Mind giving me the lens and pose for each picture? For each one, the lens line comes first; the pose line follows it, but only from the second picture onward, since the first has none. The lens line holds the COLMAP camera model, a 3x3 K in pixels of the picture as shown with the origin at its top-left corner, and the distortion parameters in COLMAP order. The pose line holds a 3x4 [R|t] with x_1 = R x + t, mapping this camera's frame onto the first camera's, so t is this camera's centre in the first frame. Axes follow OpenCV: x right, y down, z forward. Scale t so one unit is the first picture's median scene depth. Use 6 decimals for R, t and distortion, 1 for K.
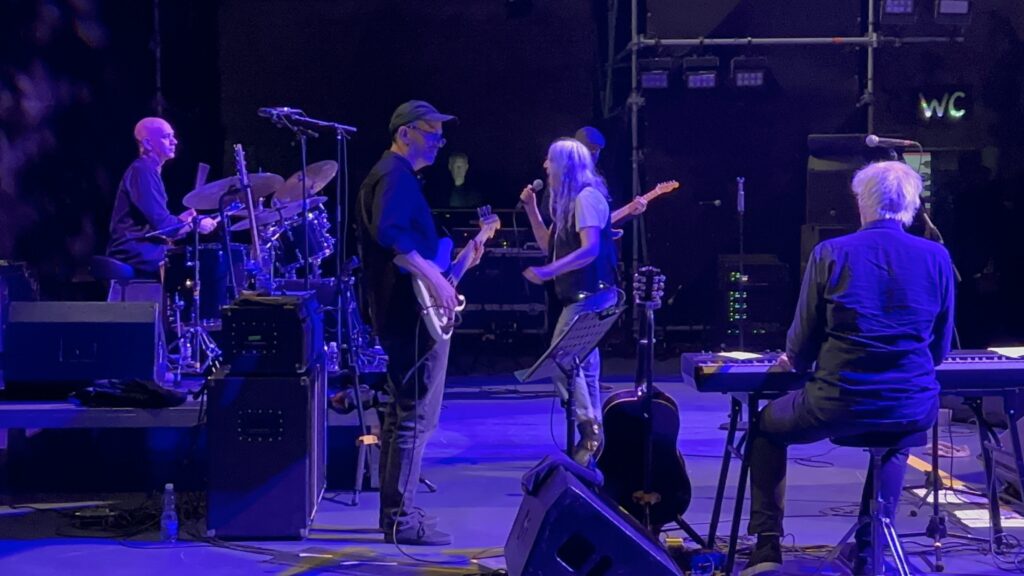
lens RADIAL K [[1754.5, 0, 506.9], [0, 1754.5, 289.5], [0, 0, 1]] dist [0.181297, -0.269331]
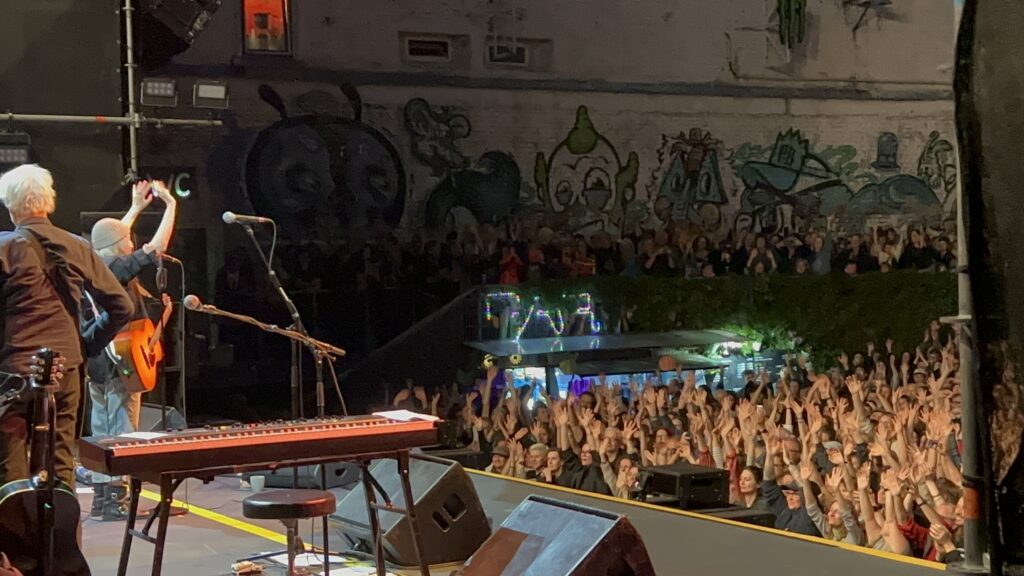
lens RADIAL K [[1697.4, 0, 512.0], [0, 1697.4, 288.0], [0, 0, 1]] dist [0.166406, -0.050383]
pose [[0.892069, -0.020925, 0.451414, -0.084702], [0.040714, 0.998586, -0.034169, -0.002589], [-0.450061, 0.048860, 0.891660, 0.043999]]
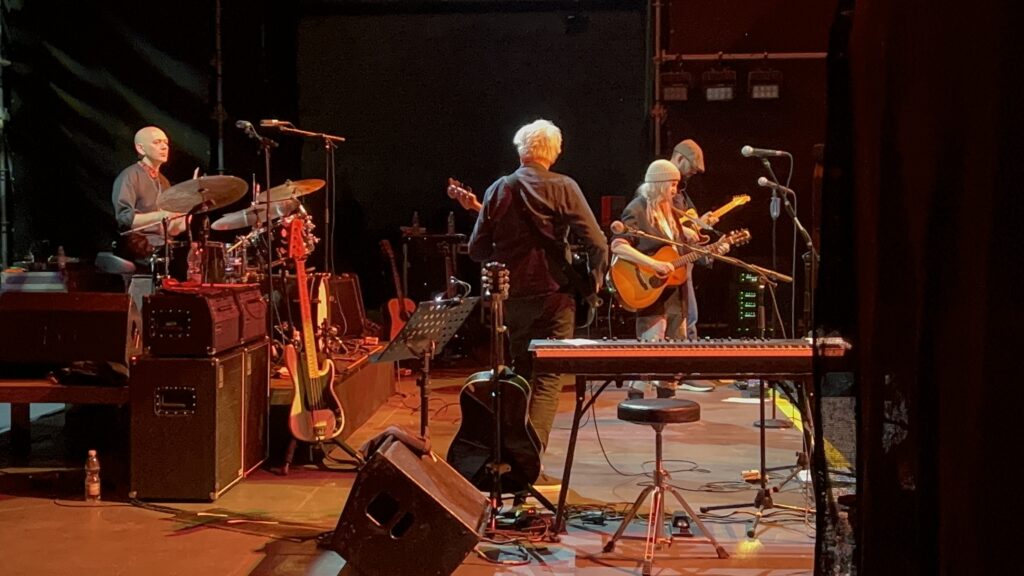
lens RADIAL K [[1697.4, 0, 512.0], [0, 1697.4, 288.0], [0, 0, 1]] dist [0.166406, -0.050383]
pose [[0.995726, 0.008038, -0.092002, 0.143126], [-0.008309, 0.999962, -0.002569, 0.004602], [0.091978, 0.003323, 0.995755, -0.062120]]
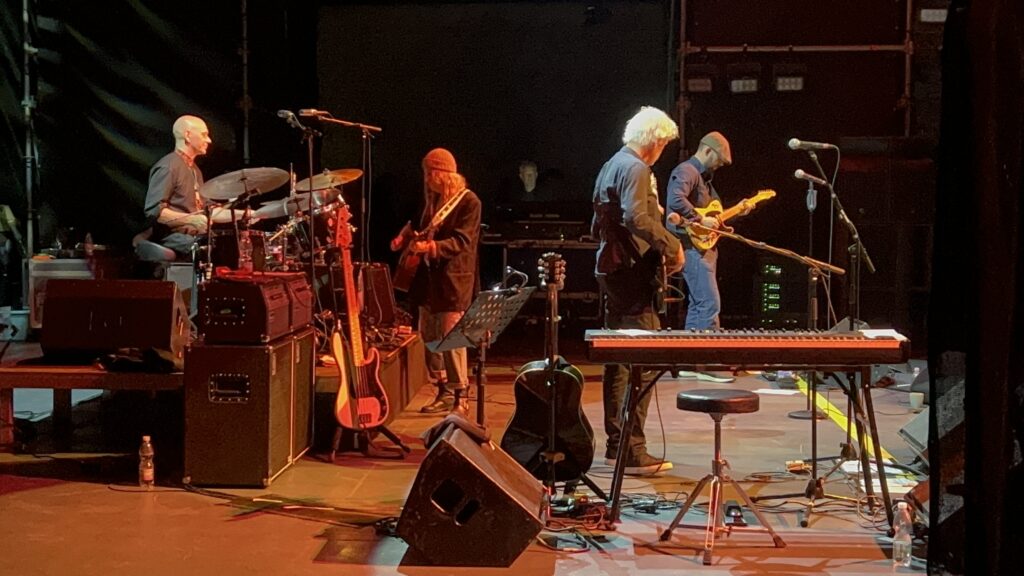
lens RADIAL K [[1697.4, 0, 512.0], [0, 1697.4, 288.0], [0, 0, 1]] dist [0.166406, -0.050383]
pose [[0.995796, 0.015320, -0.090307, 0.115496], [-0.015088, 0.999881, 0.003250, 0.004895], [0.090346, -0.001873, 0.995909, -0.072237]]
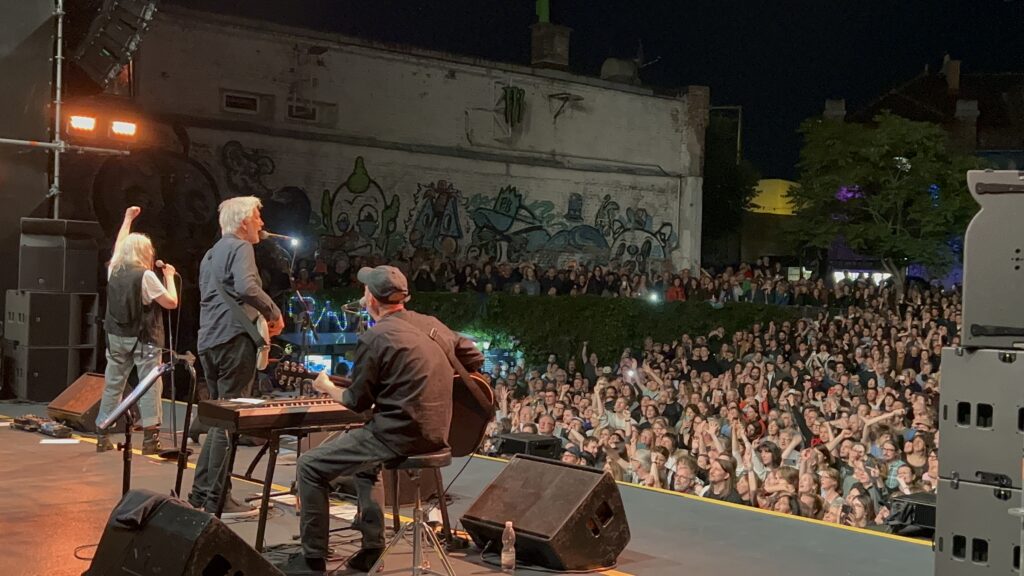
lens RADIAL K [[1294.5, 0, 512.0], [0, 1294.5, 288.0], [0, 0, 1]] dist [0.208066, -0.729218]
pose [[0.775482, 0.026396, 0.630818, -0.241649], [-0.003796, 0.999303, -0.037148, -0.007872], [-0.631359, 0.026413, 0.775041, 0.108309]]
